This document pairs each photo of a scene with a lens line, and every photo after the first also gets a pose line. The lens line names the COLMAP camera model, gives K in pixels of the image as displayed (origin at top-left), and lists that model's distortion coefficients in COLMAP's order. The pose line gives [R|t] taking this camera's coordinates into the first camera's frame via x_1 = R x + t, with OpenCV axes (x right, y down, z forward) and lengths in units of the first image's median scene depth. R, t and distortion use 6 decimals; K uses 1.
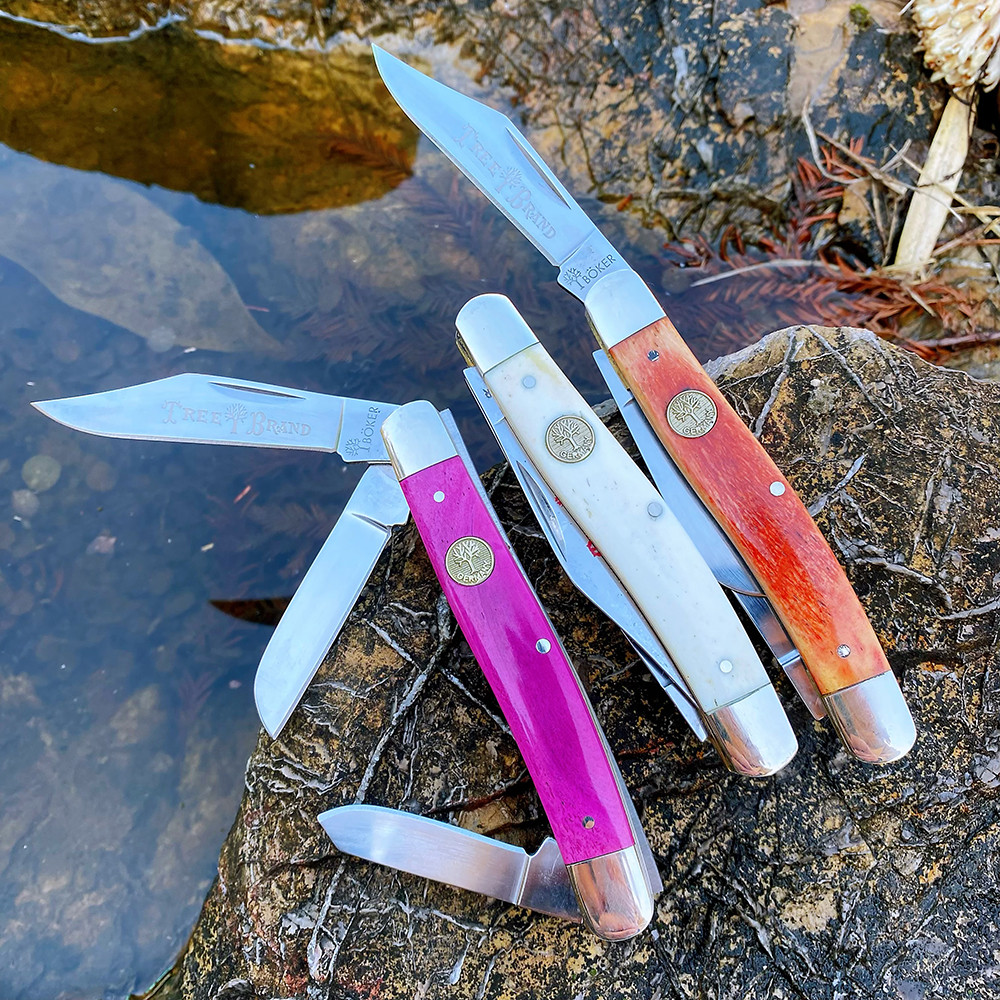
lens RADIAL K [[1019.6, 0, 505.0], [0, 1019.6, 483.4], [0, 0, 1]] dist [0.096856, -0.291807]
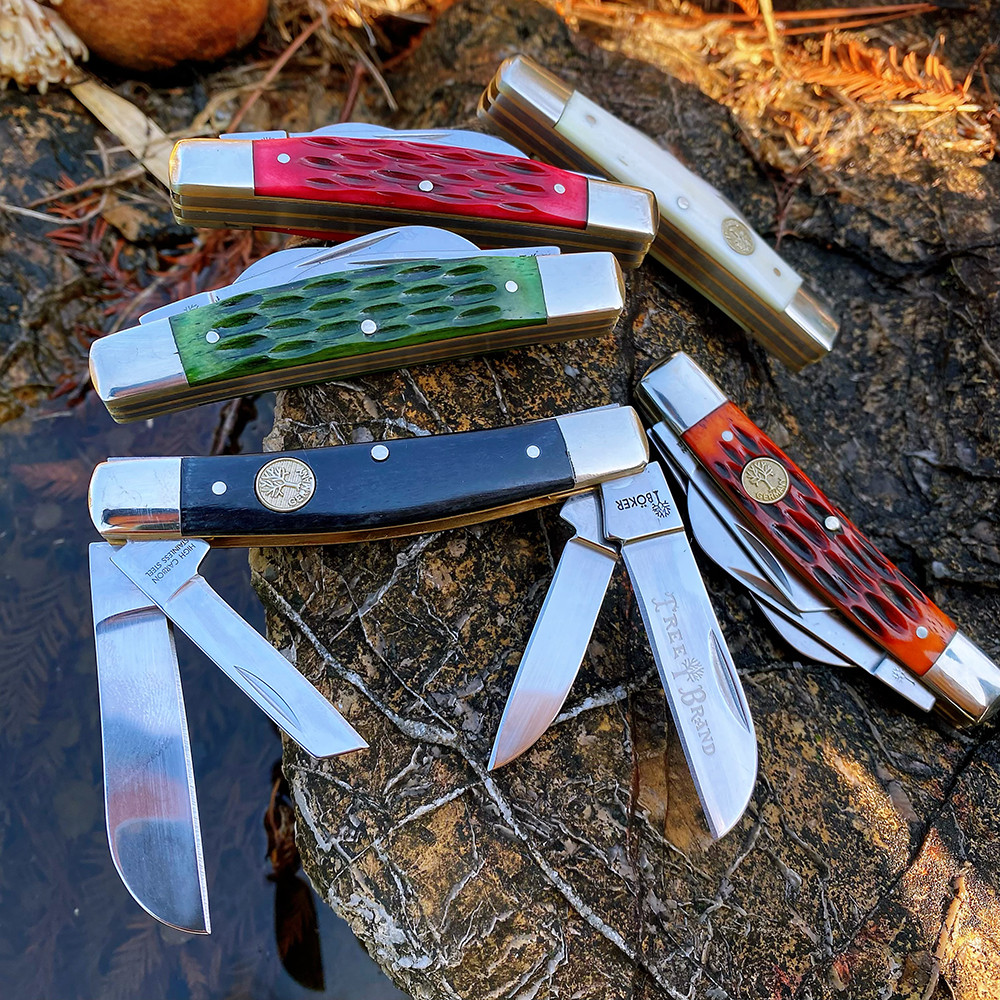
lens RADIAL K [[1019.6, 0, 505.0], [0, 1019.6, 483.4], [0, 0, 1]] dist [0.096856, -0.291807]
pose [[0.352488, -0.834210, 0.424083, -0.217747], [0.862271, 0.465619, 0.199217, -0.072823], [-0.363650, 0.295452, 0.883440, 0.187301]]
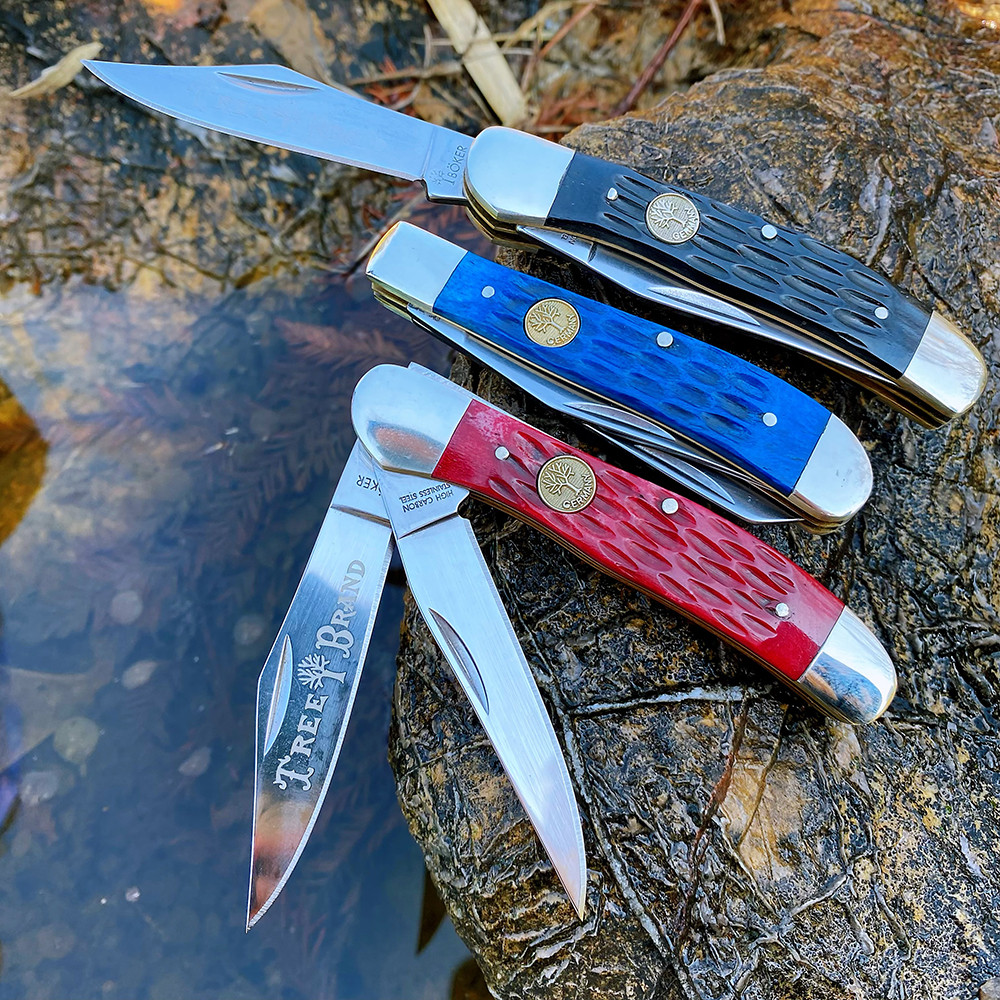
lens RADIAL K [[1024.2, 0, 505.6], [0, 1024.2, 480.0], [0, 0, 1]] dist [-0.003011, -0.010032]
pose [[0.649496, -0.720752, 0.242222, -0.157792], [0.741711, 0.670685, 0.006850, 0.011030], [-0.167392, 0.175209, 0.970197, 0.181070]]
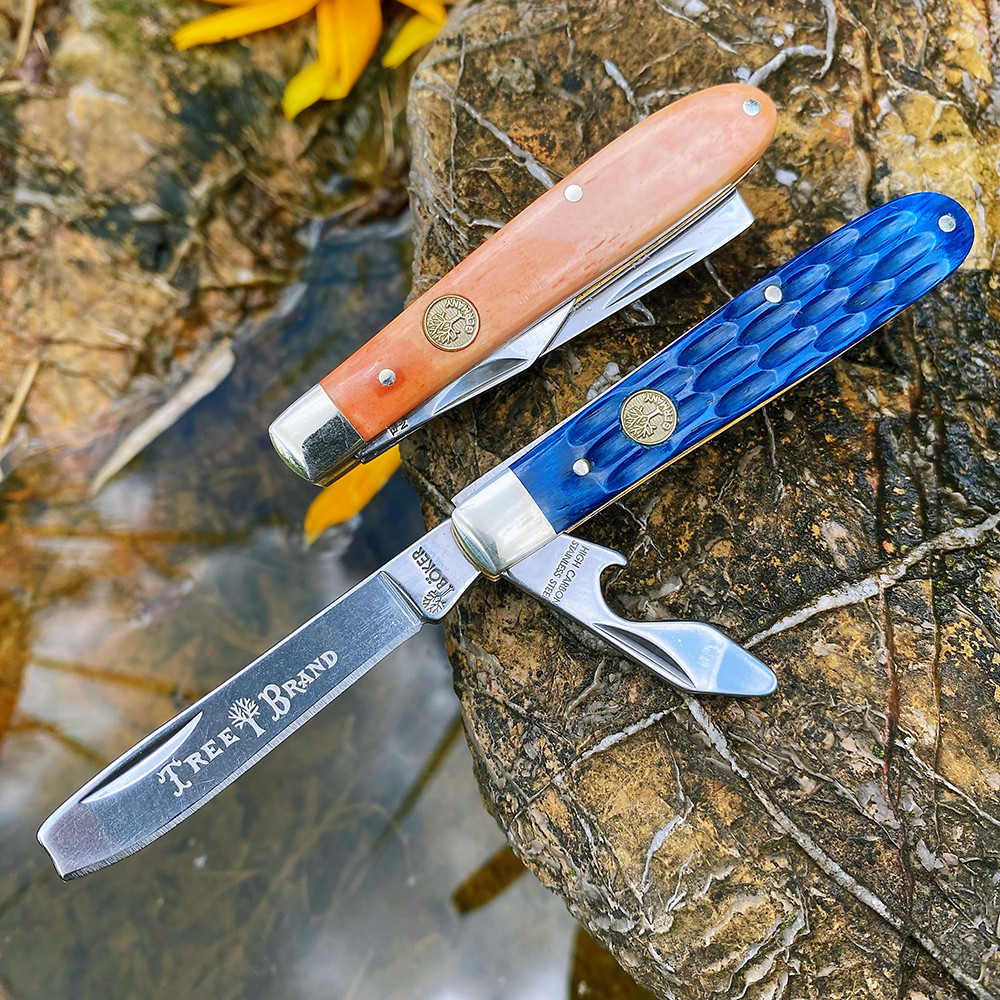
lens RADIAL K [[1048.3, 0, 503.8], [0, 1048.3, 467.2], [0, 0, 1]] dist [-0.058801, 0.061929]
pose [[0.375121, -0.887769, 0.266741, -0.161316], [0.919398, 0.393037, 0.015147, 0.011029], [-0.118286, 0.239559, 0.963649, 0.335625]]
